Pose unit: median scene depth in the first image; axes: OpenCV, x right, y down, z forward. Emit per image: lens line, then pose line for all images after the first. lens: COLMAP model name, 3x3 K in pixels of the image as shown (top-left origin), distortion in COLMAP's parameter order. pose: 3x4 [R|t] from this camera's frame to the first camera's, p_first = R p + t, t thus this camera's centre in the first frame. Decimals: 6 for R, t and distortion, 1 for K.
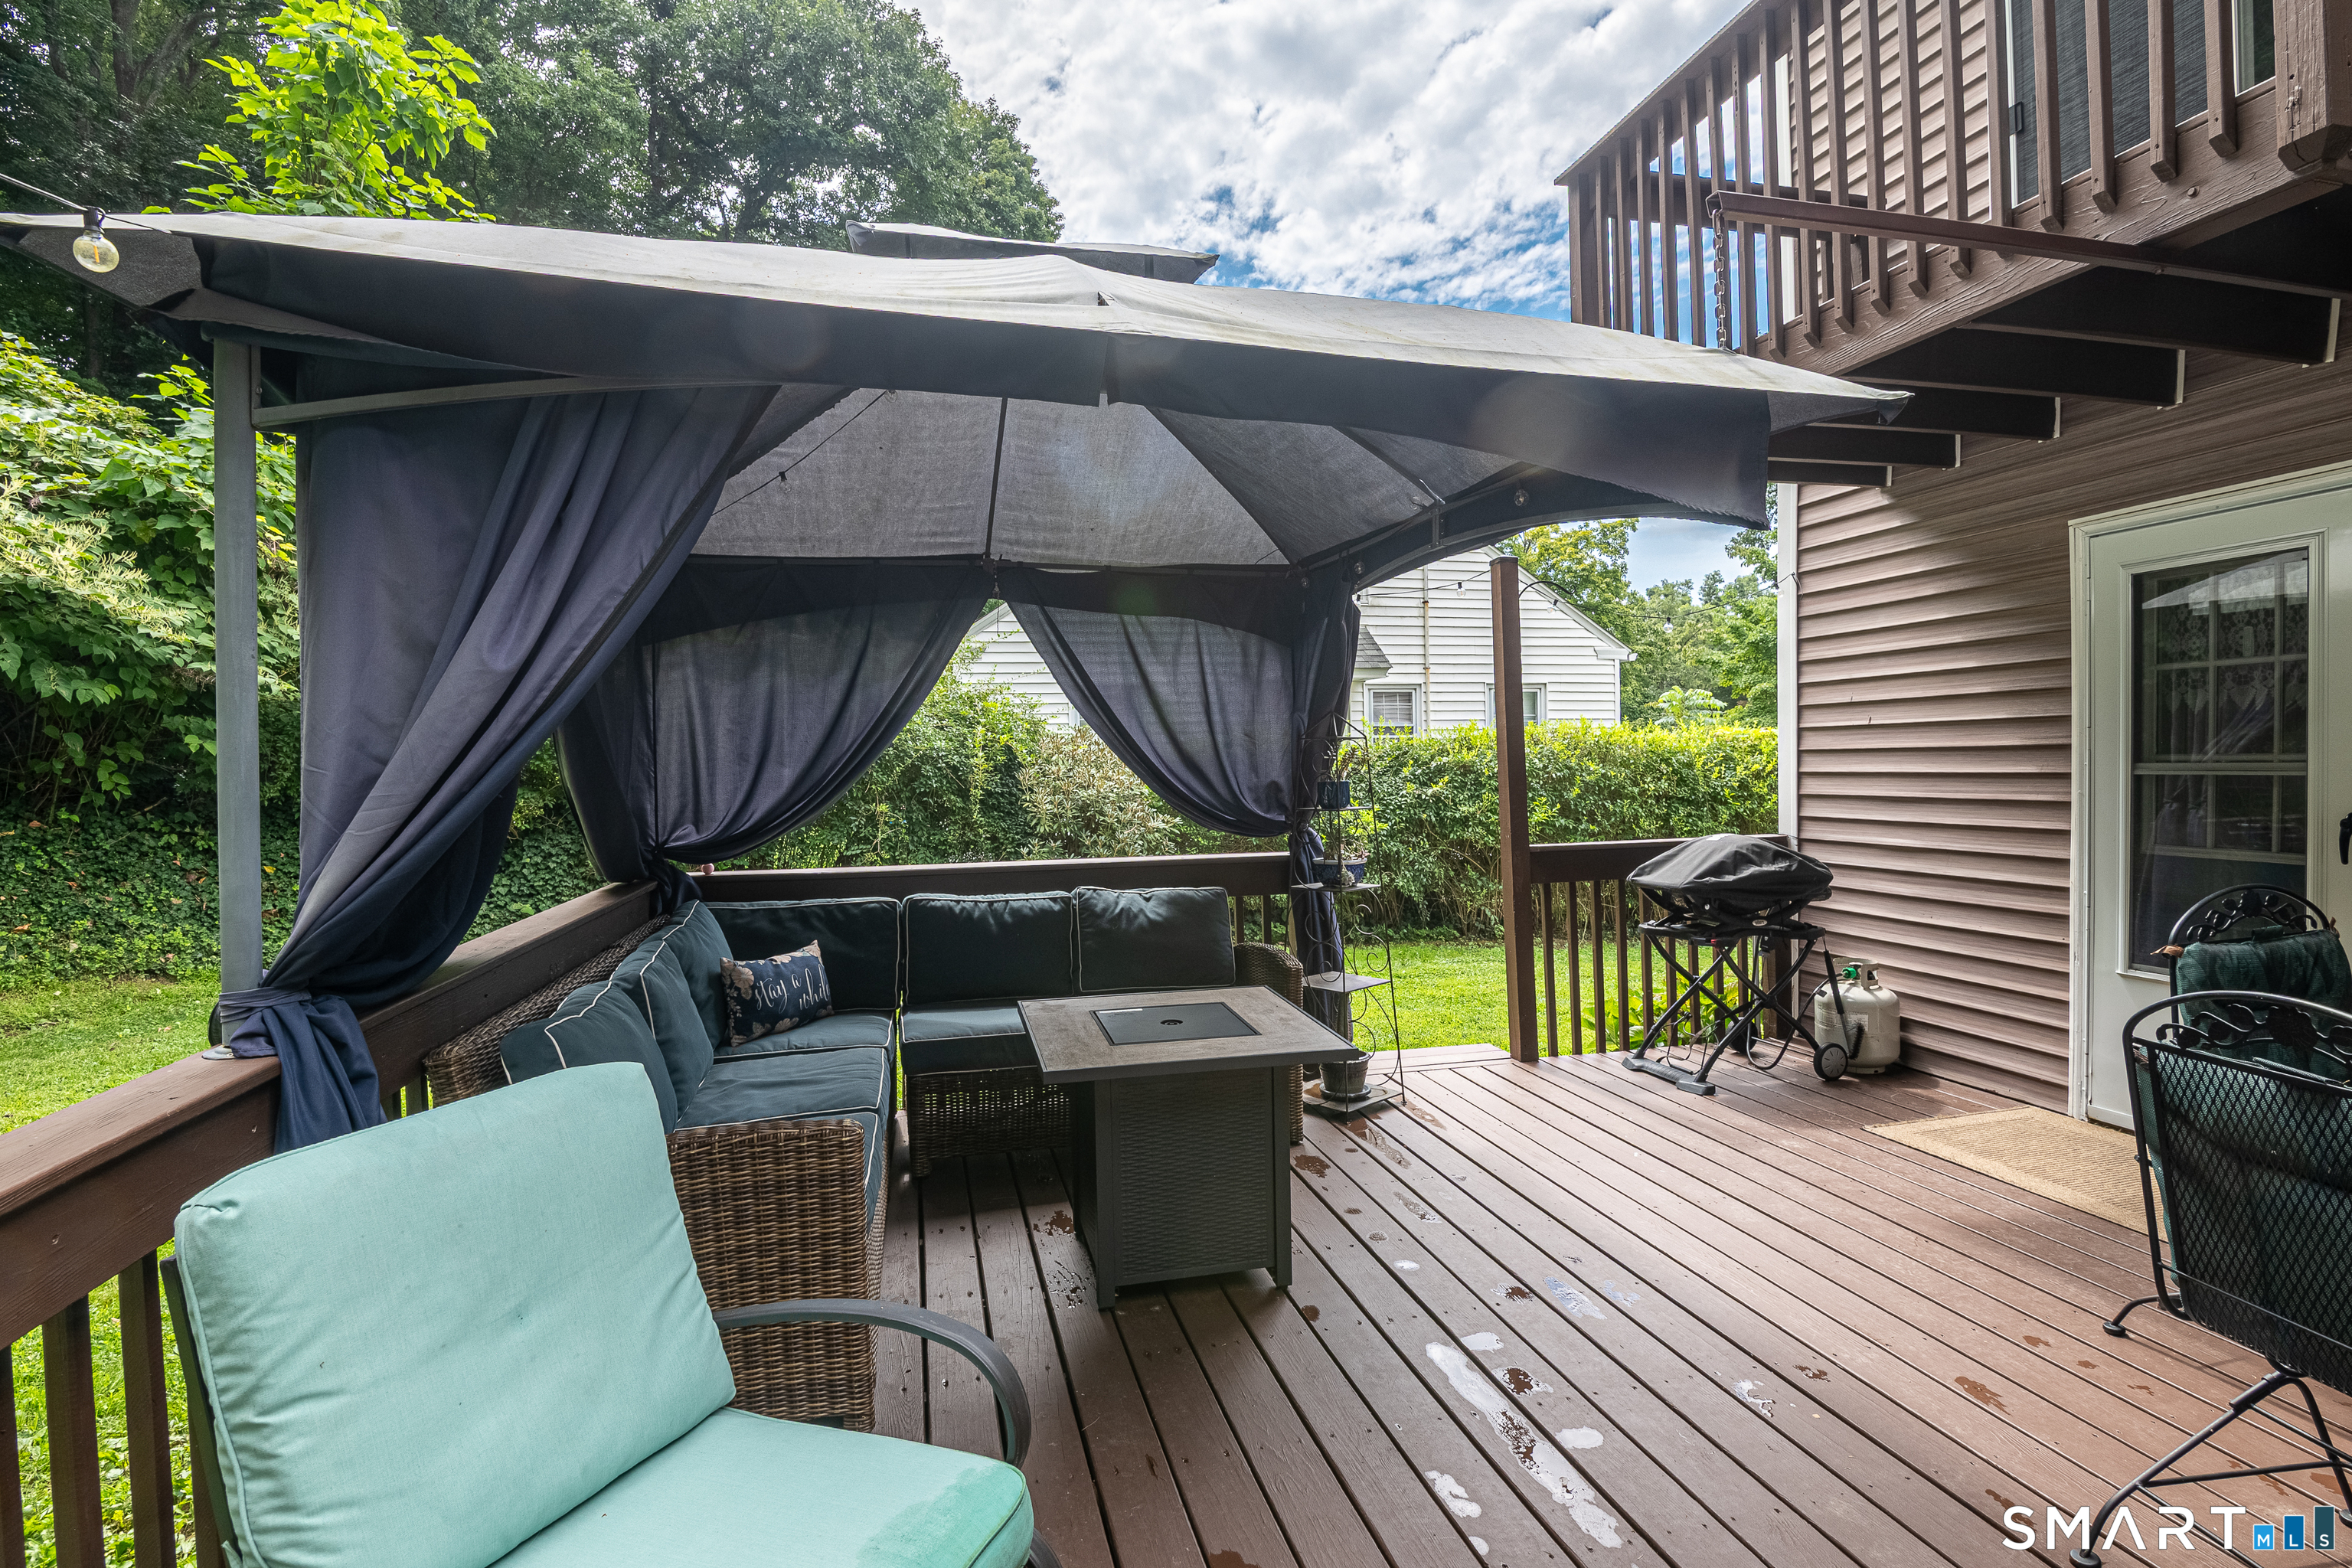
lens RADIAL K [[1112.2, 0, 1149.5], [0, 1112.2, 777.8], [0, 0, 1]] dist [0.028968, -0.031938]
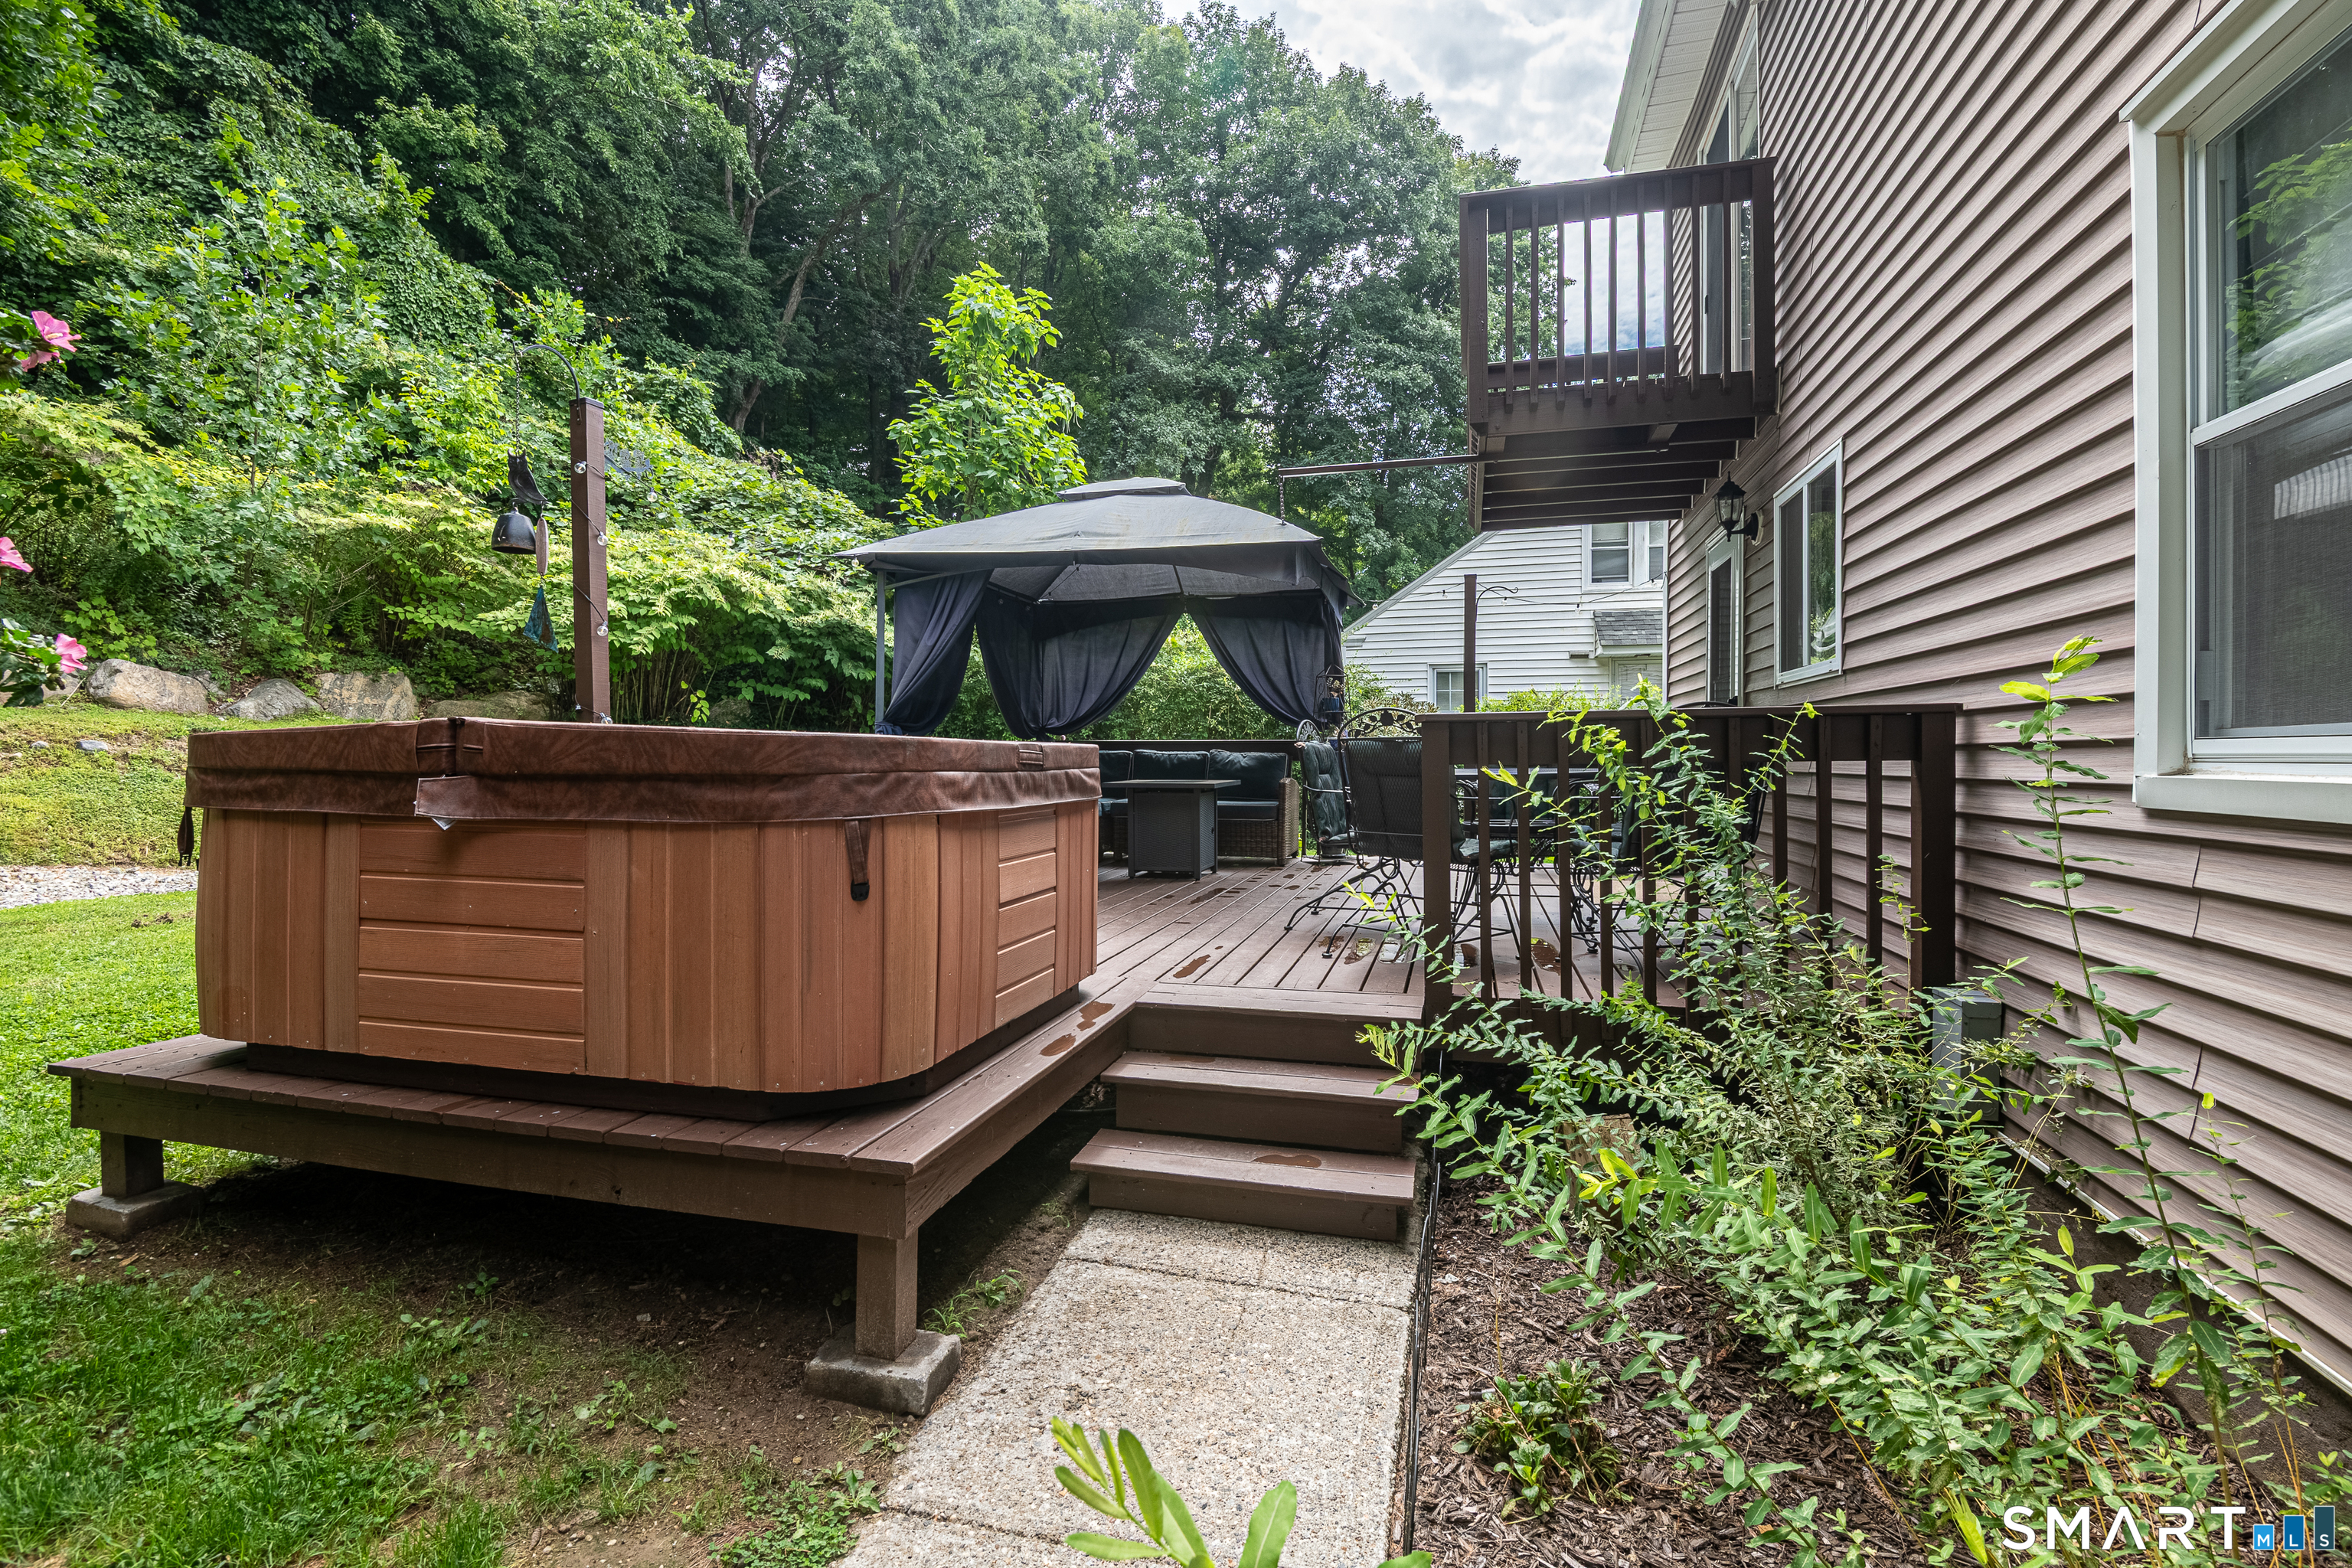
lens RADIAL K [[1079.9, 0, 1176.0], [0, 1079.9, 784.0], [0, 0, 1]] dist [0.000716, -0.013148]
pose [[0.880987, 0.029608, -0.472214, 0.489748], [-0.023486, 0.999546, 0.018854, 0.073952], [0.472558, -0.005520, 0.881282, -0.477467]]
